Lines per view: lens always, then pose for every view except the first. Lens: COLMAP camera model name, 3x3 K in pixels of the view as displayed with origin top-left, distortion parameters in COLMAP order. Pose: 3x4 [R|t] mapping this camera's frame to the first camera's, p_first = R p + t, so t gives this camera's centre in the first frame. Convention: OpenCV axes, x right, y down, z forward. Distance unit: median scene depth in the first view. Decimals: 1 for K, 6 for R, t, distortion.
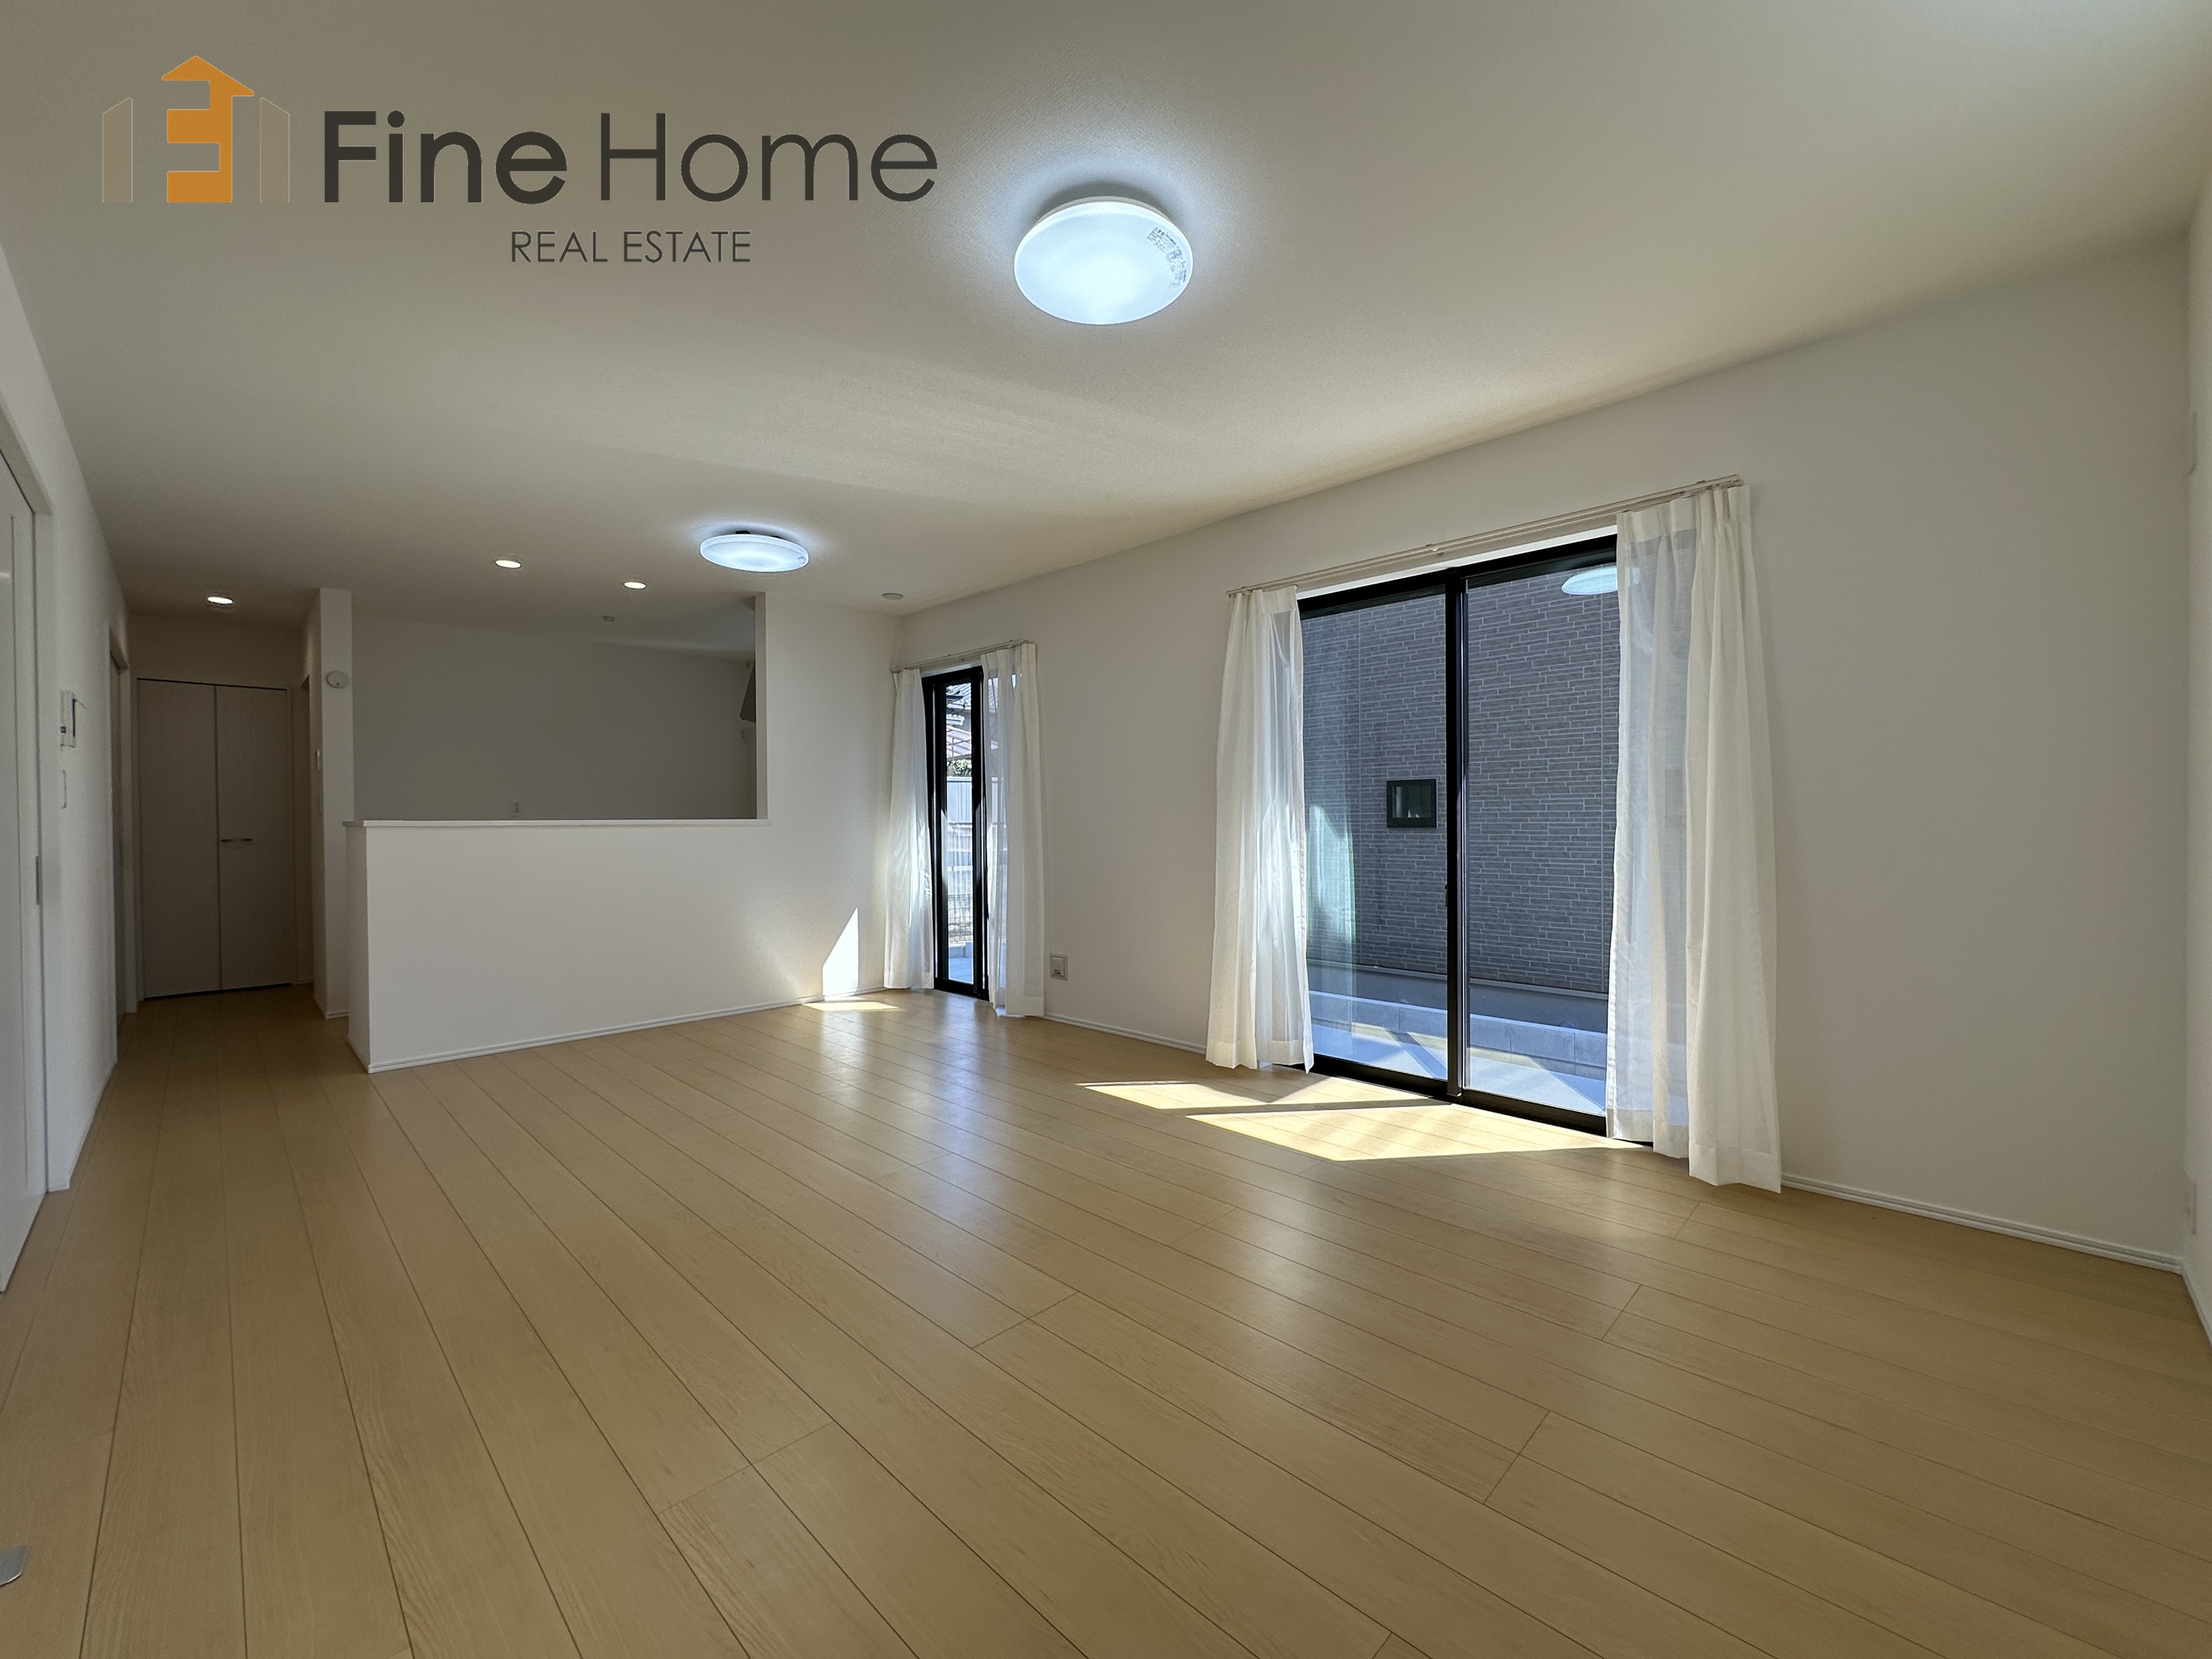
lens RADIAL K [[886.1, 0, 1106.0], [0, 886.1, 829.5], [0, 0, 1]] dist [-0.012615, 0.004521]
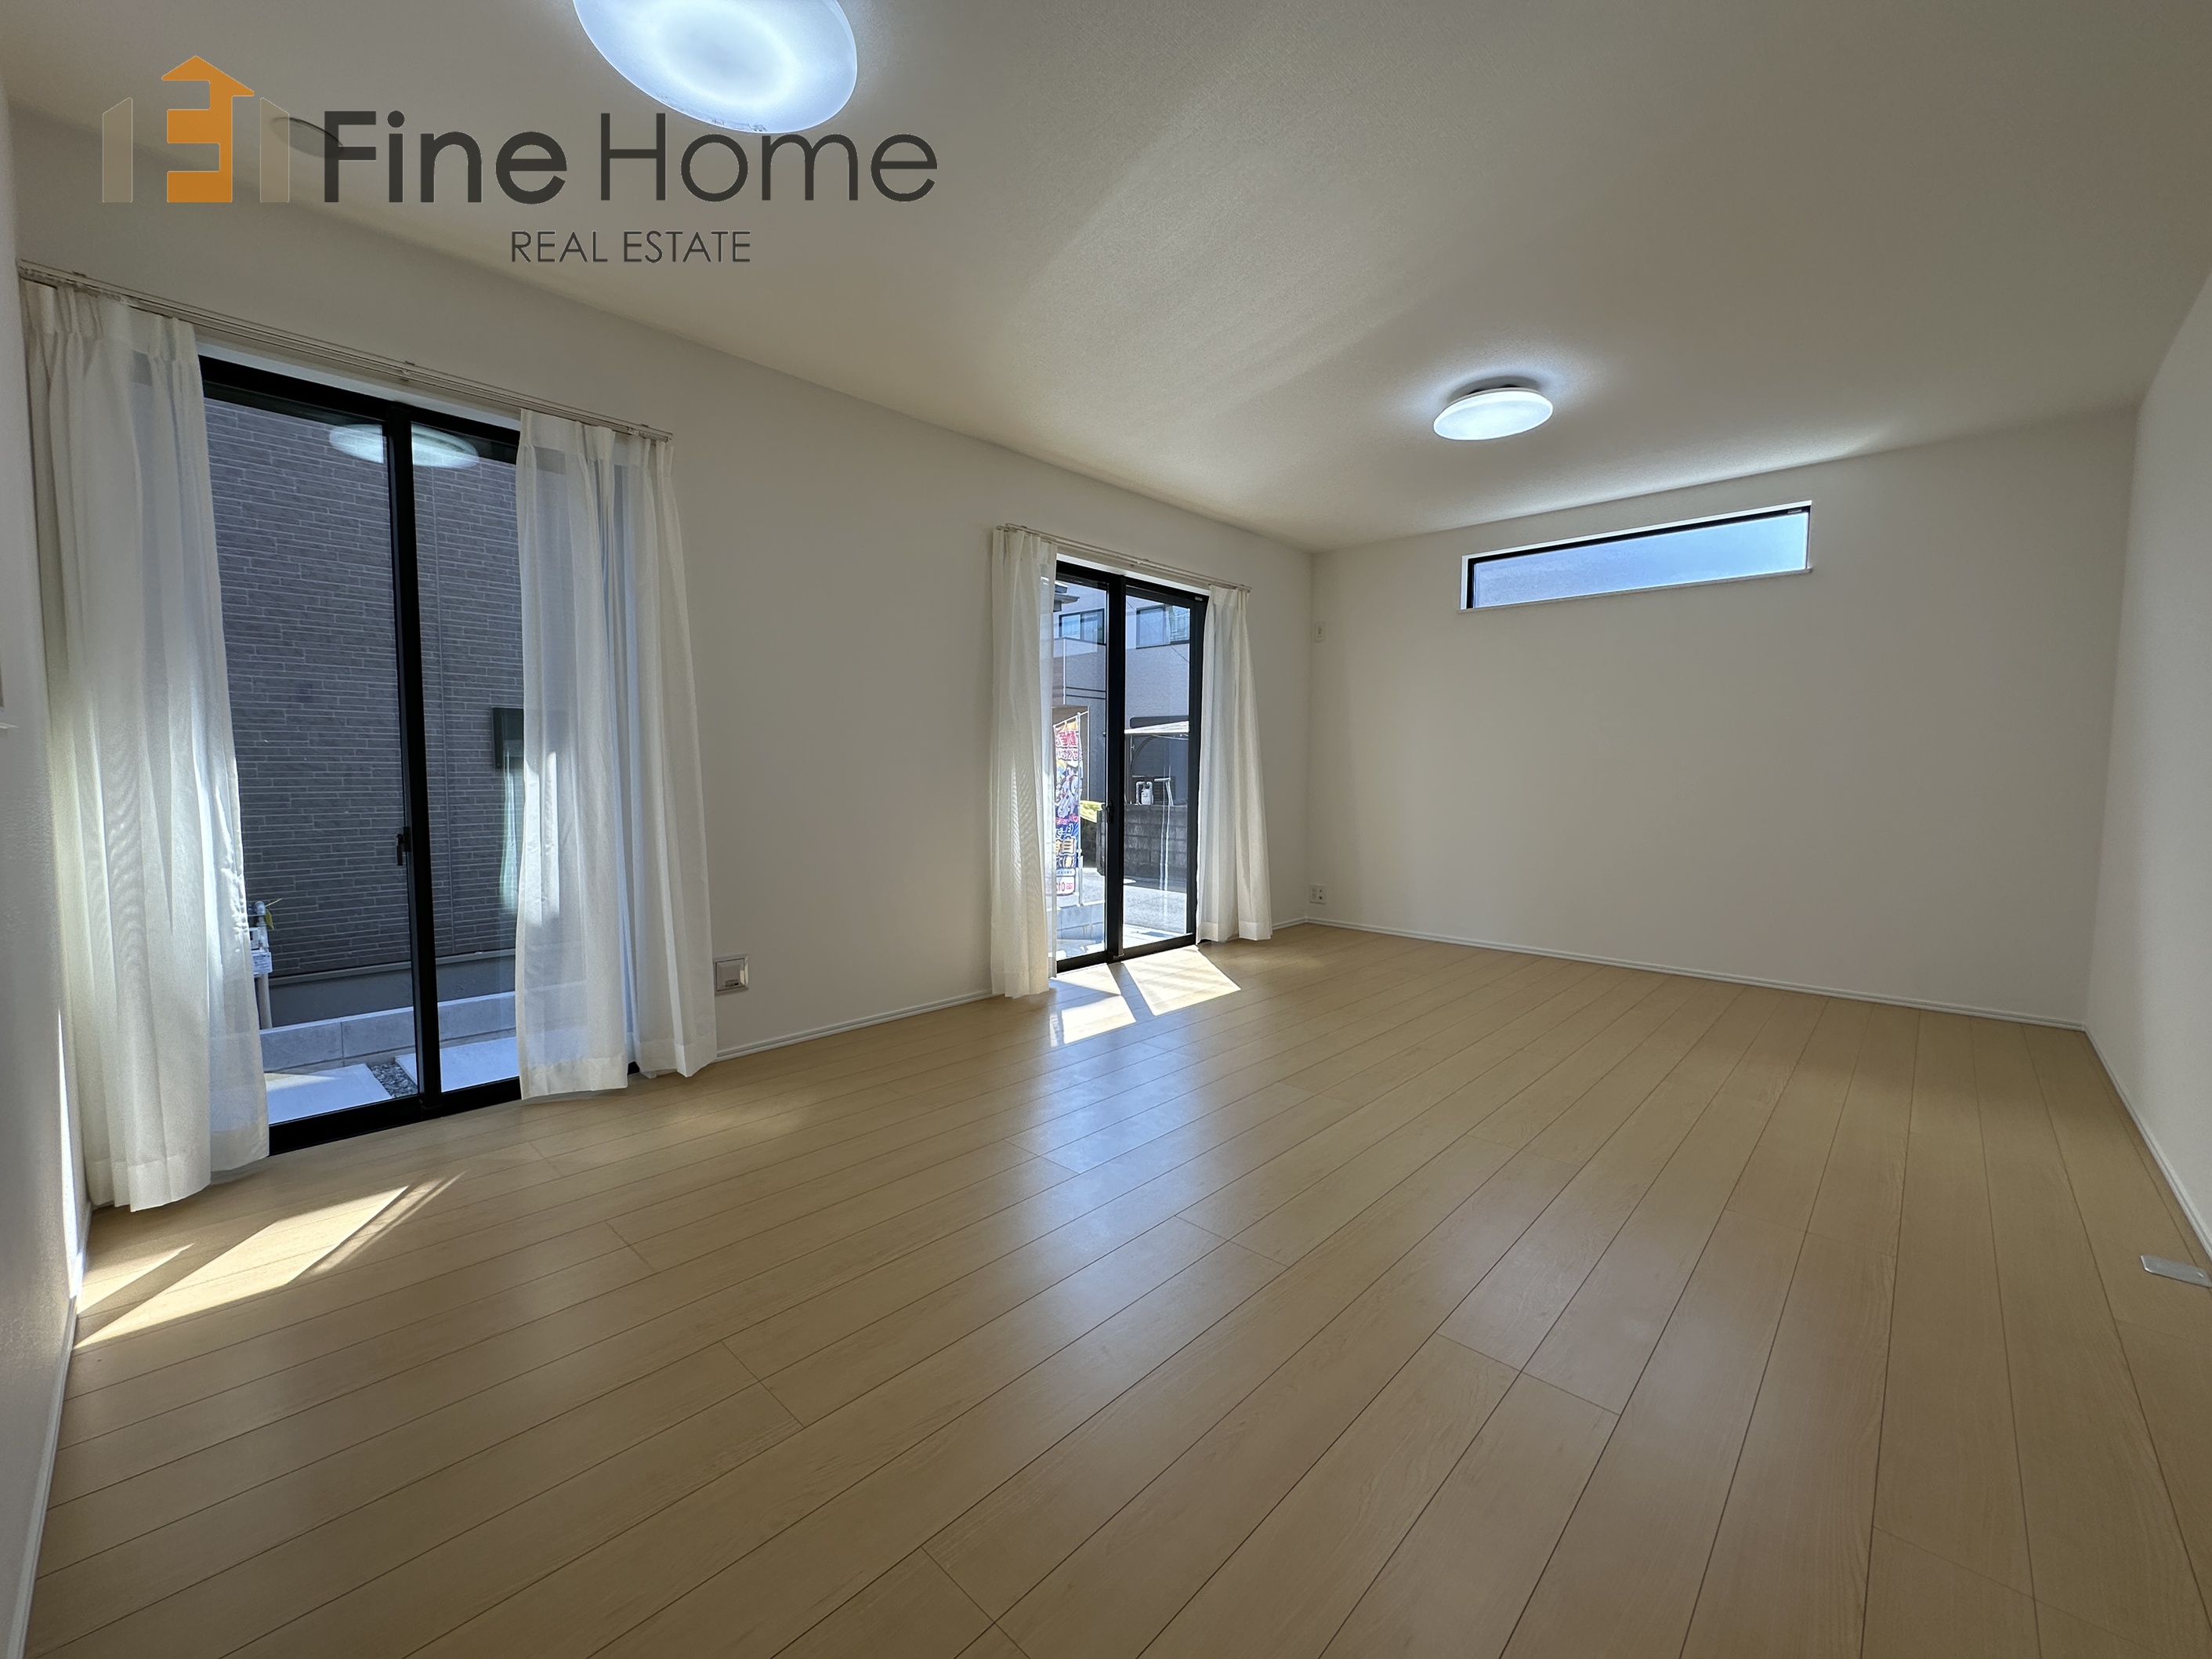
lens RADIAL K [[886.1, 0, 1106.0], [0, 886.1, 829.5], [0, 0, 1]] dist [-0.012615, 0.004521]
pose [[-0.017372, -0.064188, 0.997787, -0.730005], [0.005628, 0.997915, 0.064295, 0.007113], [-0.999833, 0.006733, -0.016974, 0.763694]]
